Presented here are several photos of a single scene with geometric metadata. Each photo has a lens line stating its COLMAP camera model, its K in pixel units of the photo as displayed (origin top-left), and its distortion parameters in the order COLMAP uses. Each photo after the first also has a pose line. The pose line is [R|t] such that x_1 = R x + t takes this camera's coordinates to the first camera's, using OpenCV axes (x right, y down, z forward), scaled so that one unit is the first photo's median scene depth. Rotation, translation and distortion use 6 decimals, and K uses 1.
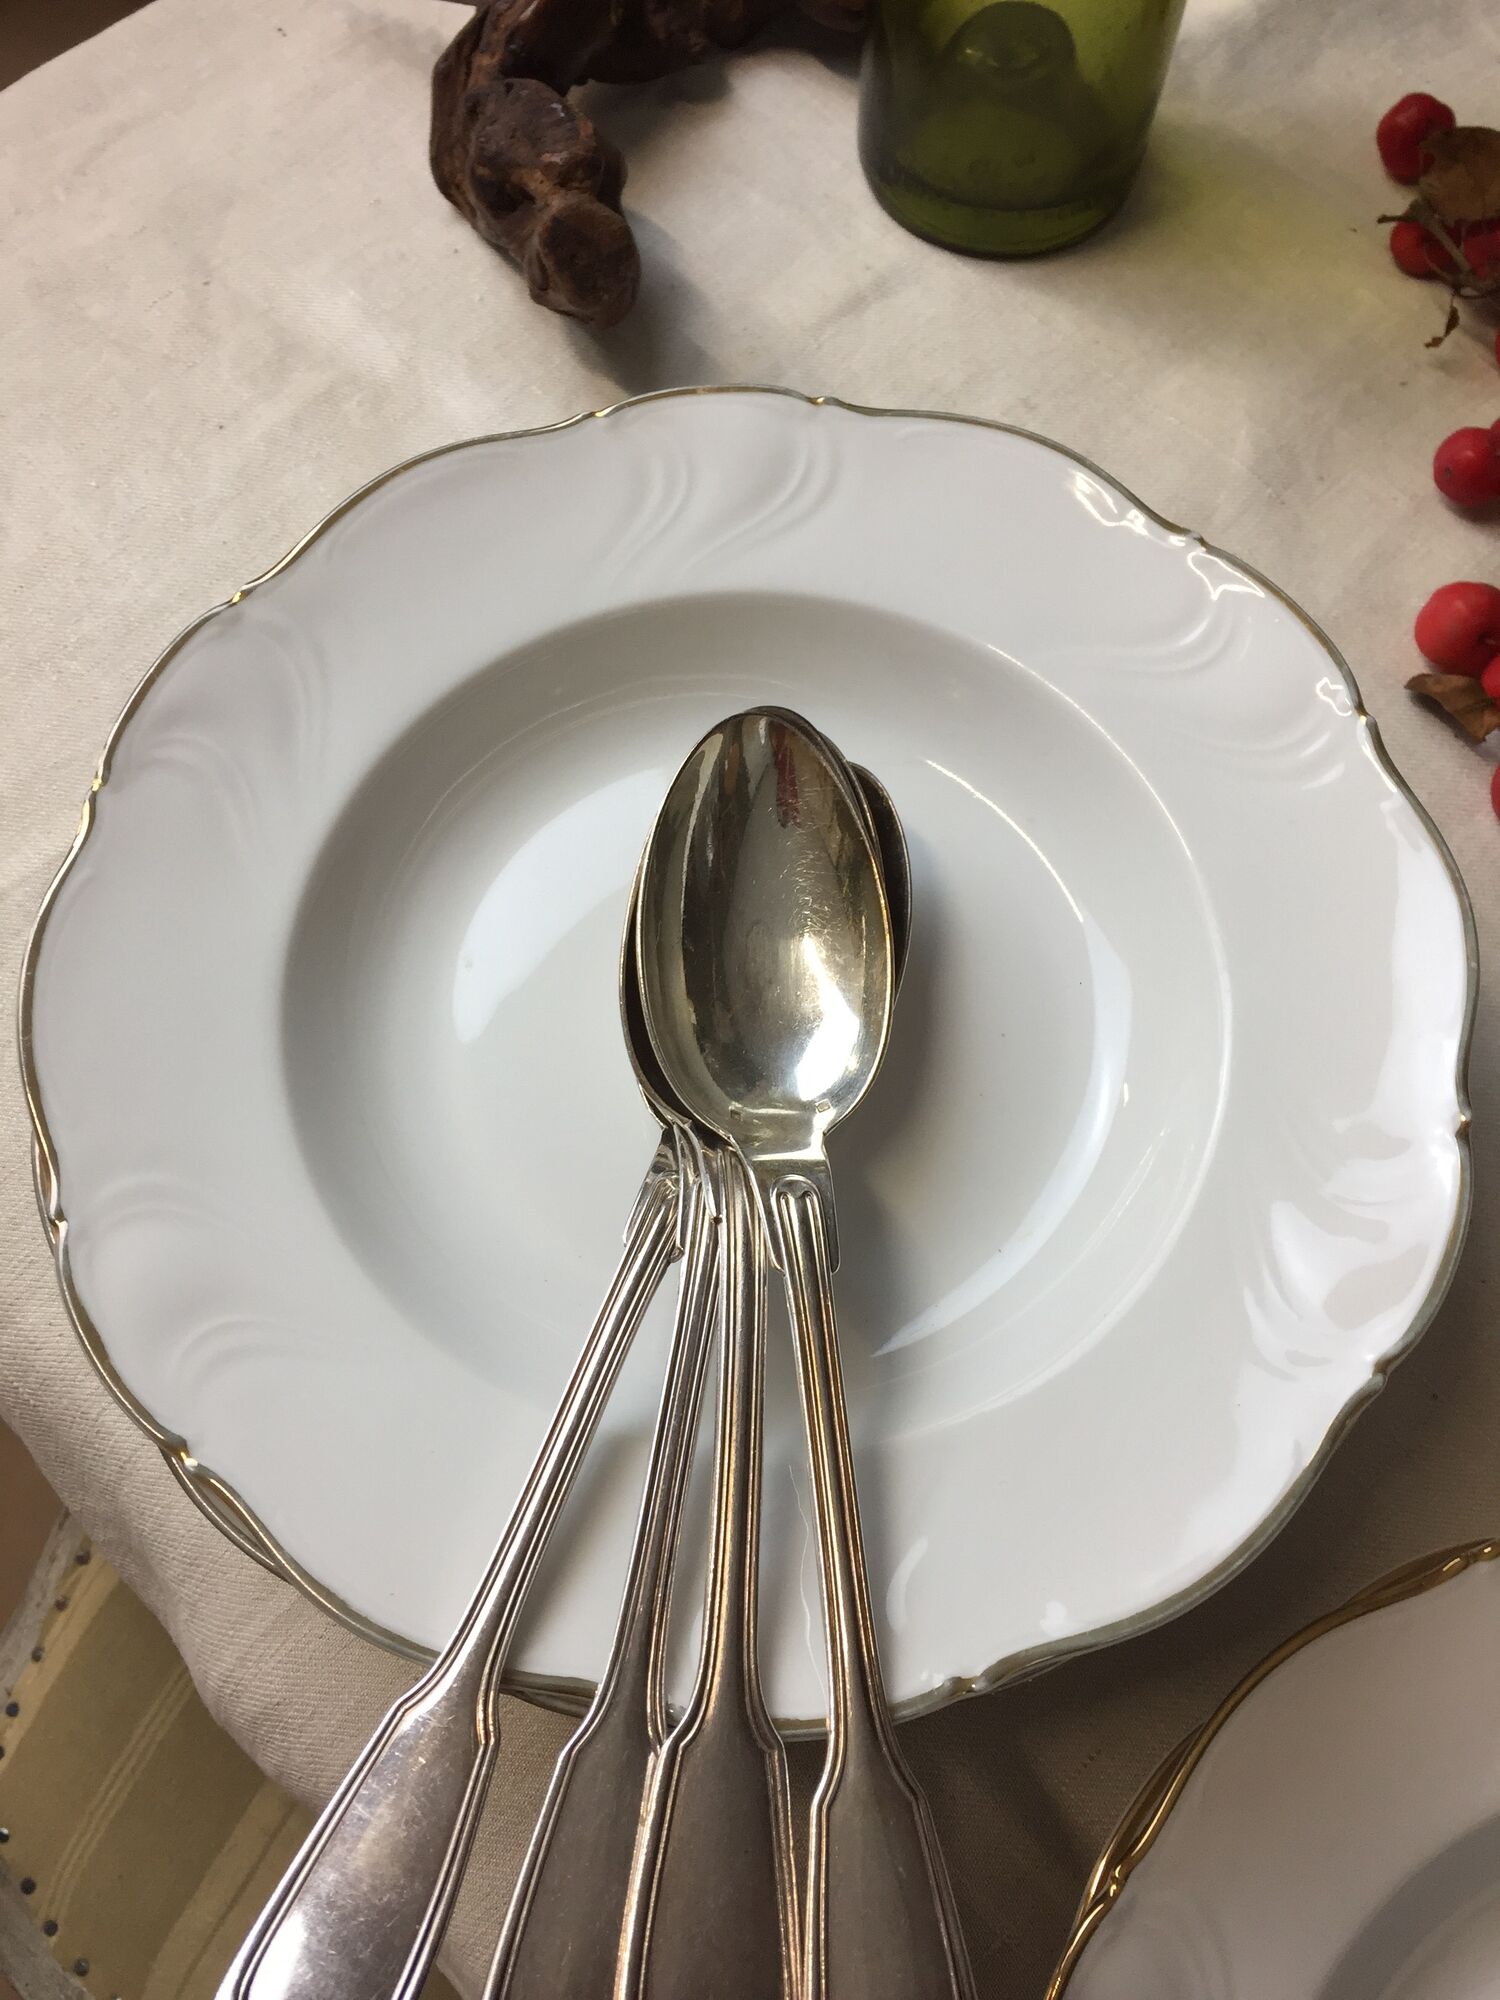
lens RADIAL K [[1725.6, 0, 750.0], [0, 1725.6, 1000.0], [0, 0, 1]] dist [0.092426, -0.141321]
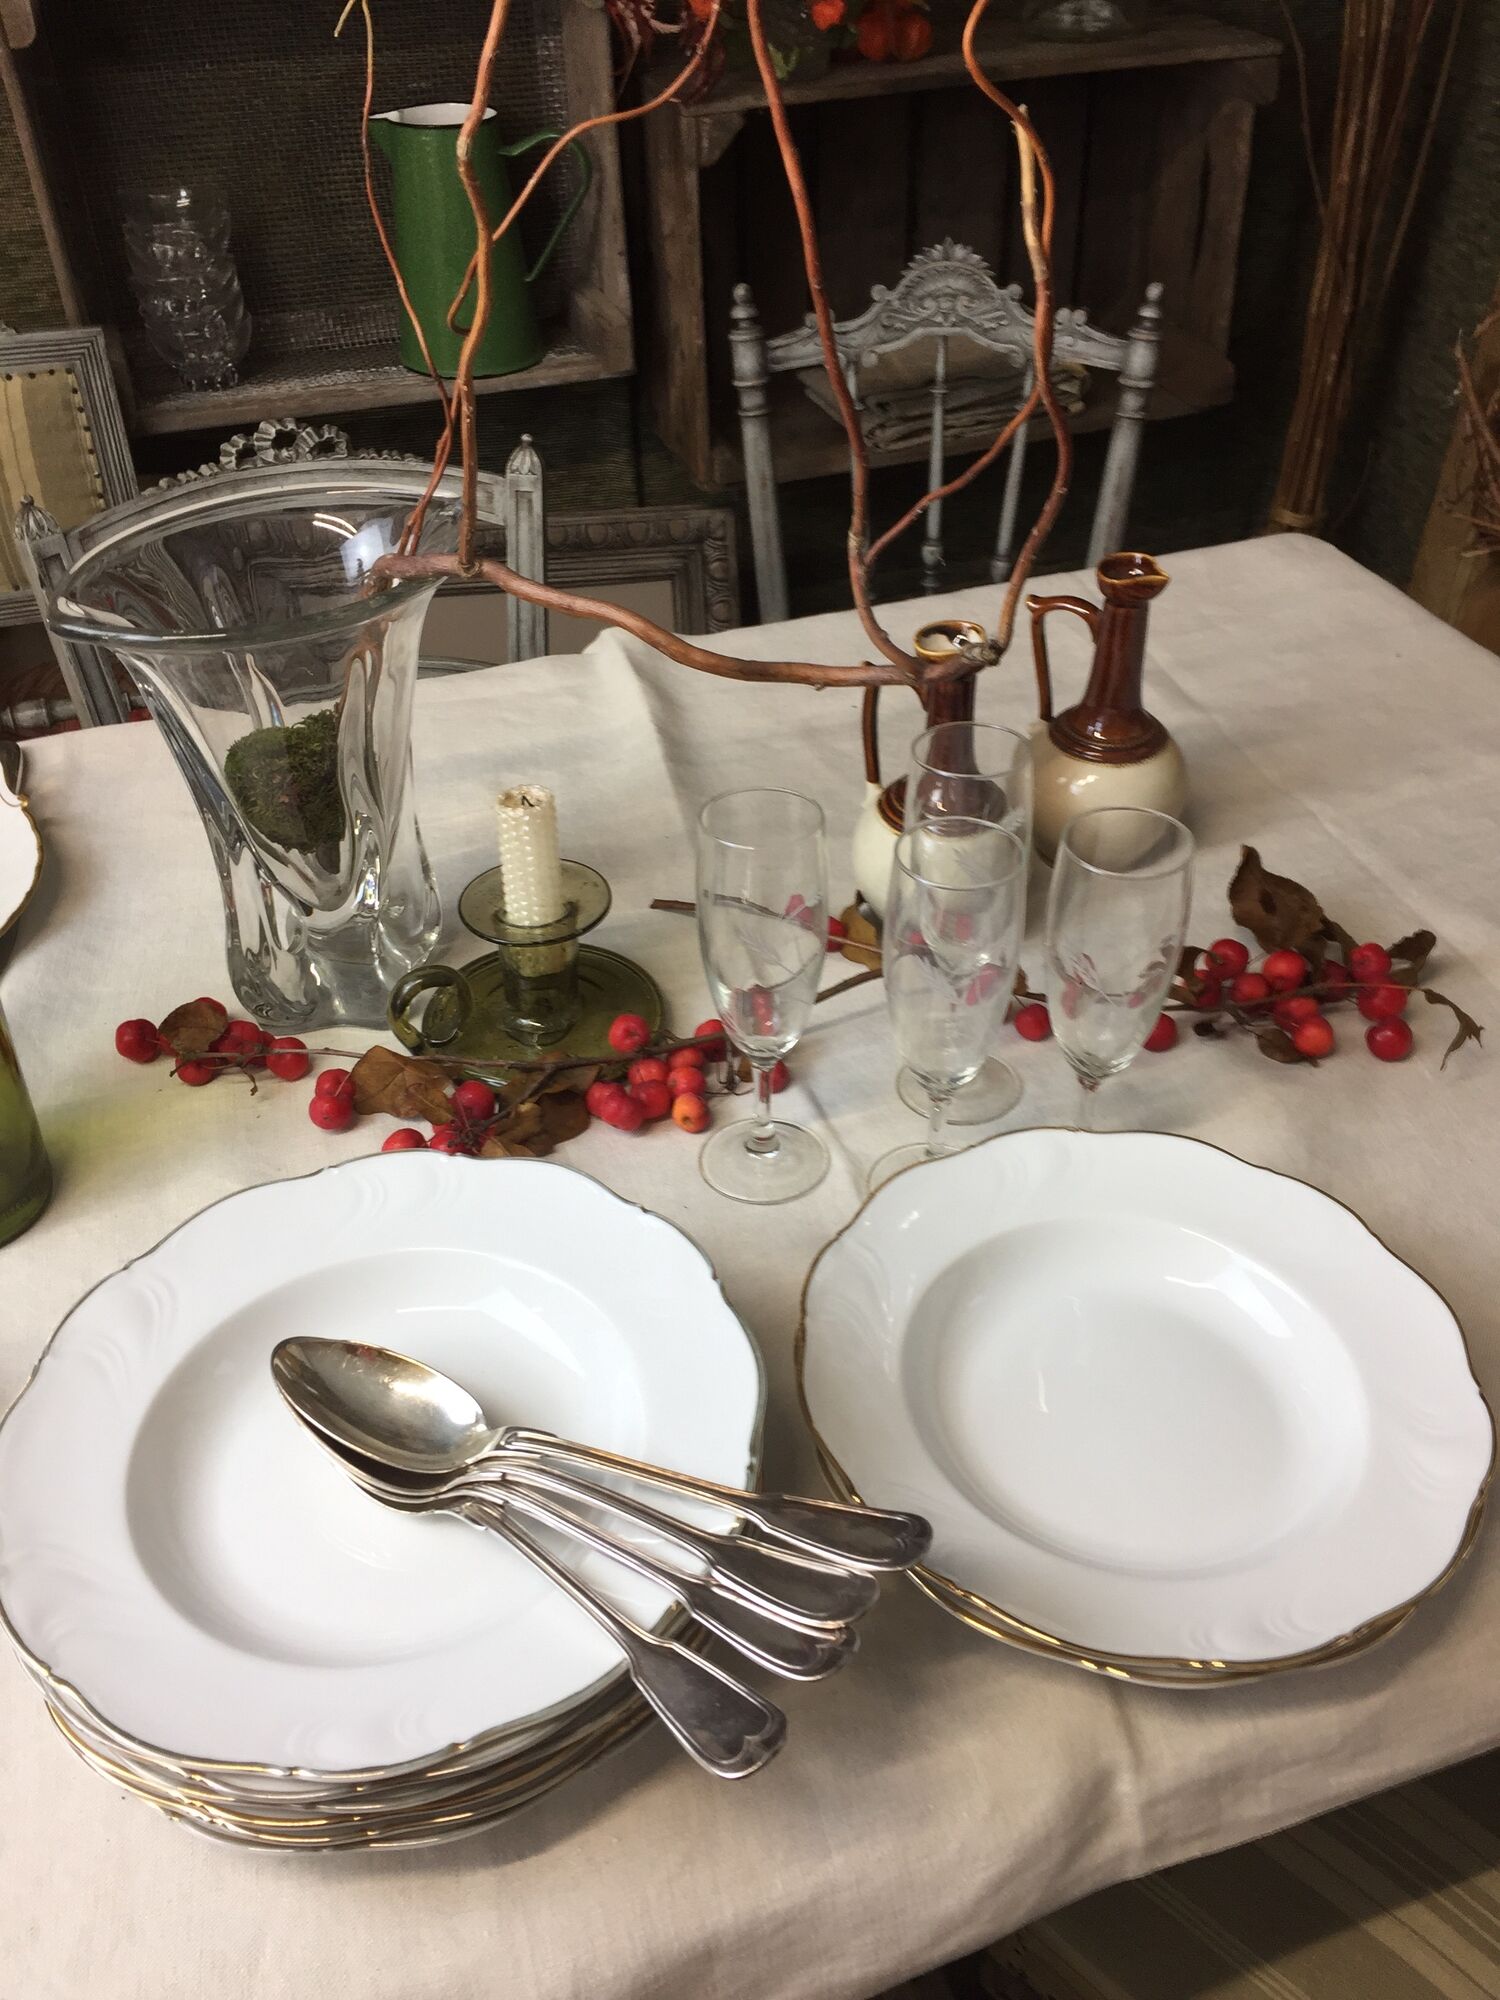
lens RADIAL K [[1725.6, 0, 750.0], [0, 1725.6, 1000.0], [0, 0, 1]] dist [0.092426, -0.141321]
pose [[0.432118, -0.555079, 0.710747, -0.869888], [0.828257, 0.556047, -0.069300, 0.169900], [-0.356742, 0.618627, 0.700026, -0.701801]]
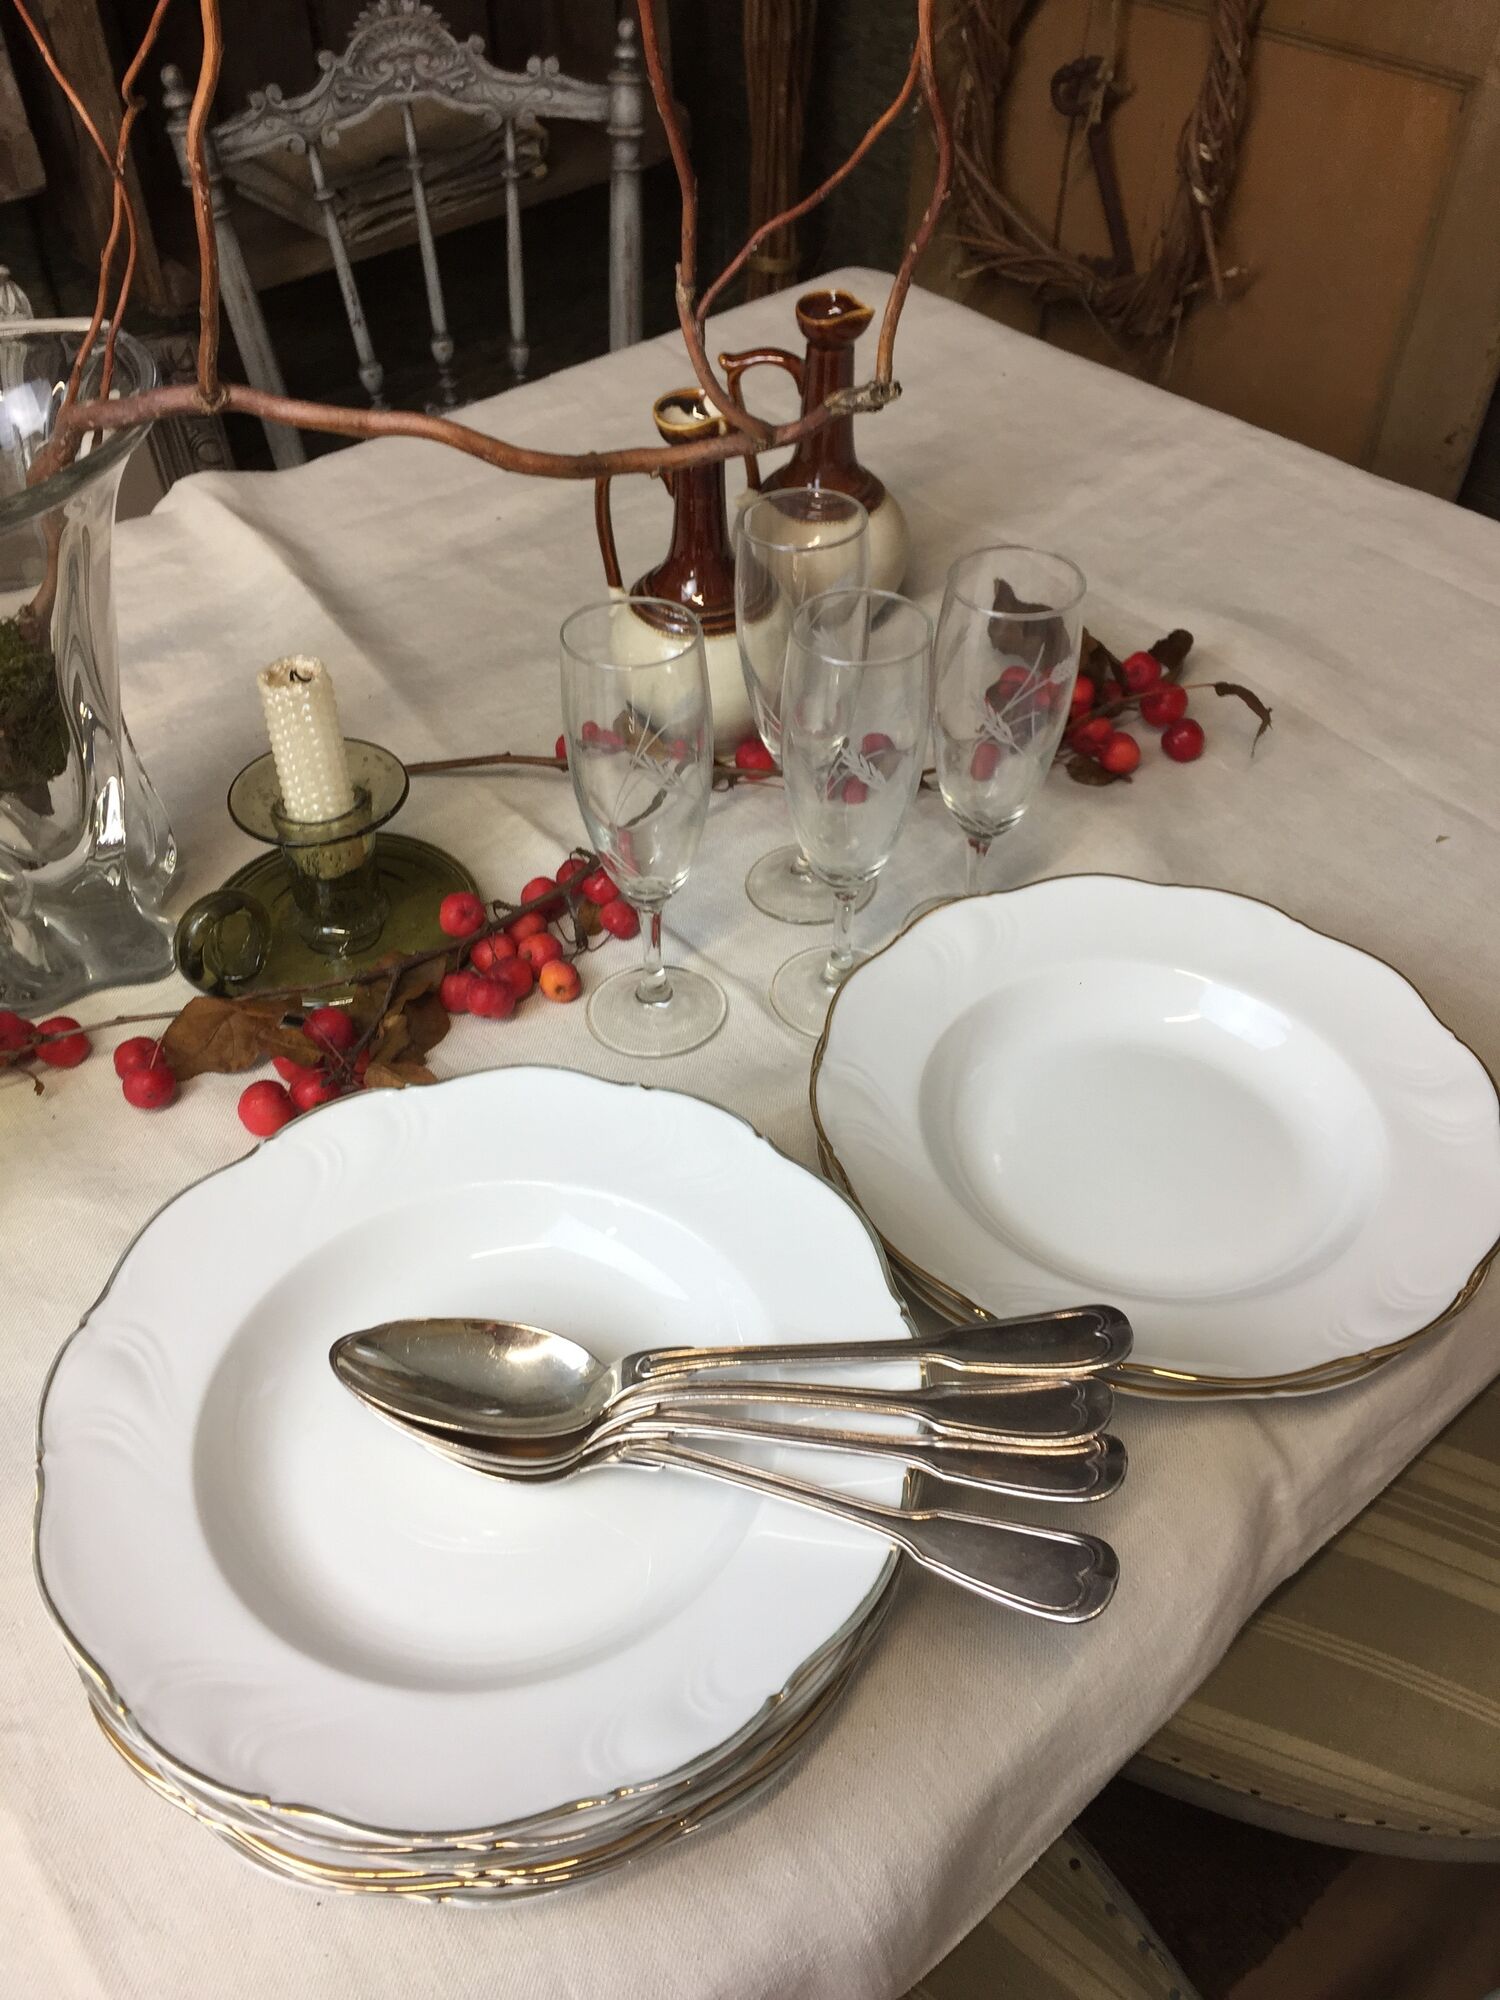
lens RADIAL K [[1725.6, 0, 750.0], [0, 1725.6, 1000.0], [0, 0, 1]] dist [0.092426, -0.141321]
pose [[0.051912, -0.688090, 0.723766, -0.870363], [0.911485, 0.328774, 0.247191, -0.309655], [-0.408045, 0.646869, 0.644251, -0.371738]]
